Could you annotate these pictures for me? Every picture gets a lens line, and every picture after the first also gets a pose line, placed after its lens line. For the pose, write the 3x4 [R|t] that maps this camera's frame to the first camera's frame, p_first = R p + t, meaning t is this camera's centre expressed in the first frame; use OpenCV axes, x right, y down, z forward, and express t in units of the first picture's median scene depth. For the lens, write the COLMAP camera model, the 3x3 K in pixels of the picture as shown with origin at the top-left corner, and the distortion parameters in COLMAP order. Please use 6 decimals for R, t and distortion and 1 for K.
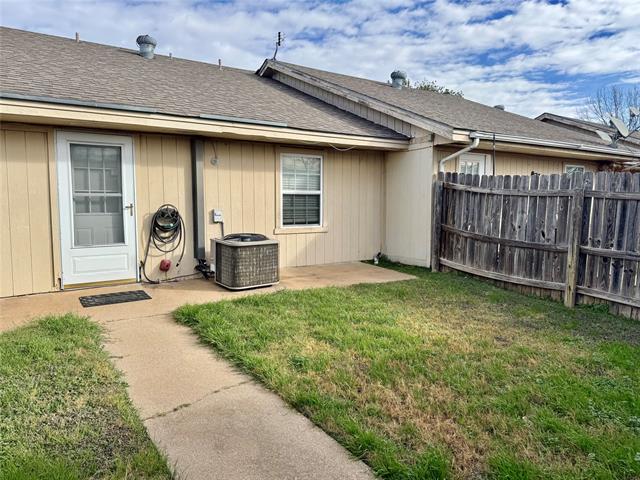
lens RADIAL K [[450.3, 0, 320.8], [0, 450.3, 242.6], [0, 0, 1]] dist [0.058740, -0.067900]
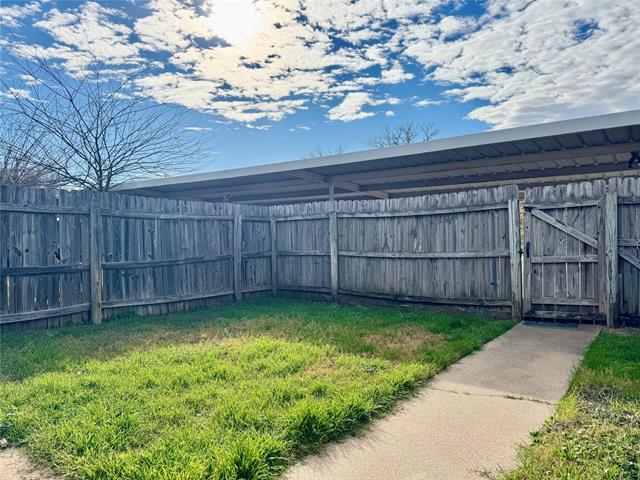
lens RADIAL K [[450.3, 0, 320.8], [0, 450.3, 242.6], [0, 0, 1]] dist [0.058740, -0.067900]
pose [[-0.331680, -0.021338, 0.943151, -0.553489], [0.112867, 0.991666, 0.062128, -0.042838], [-0.936616, 0.127057, -0.326507, 0.846184]]
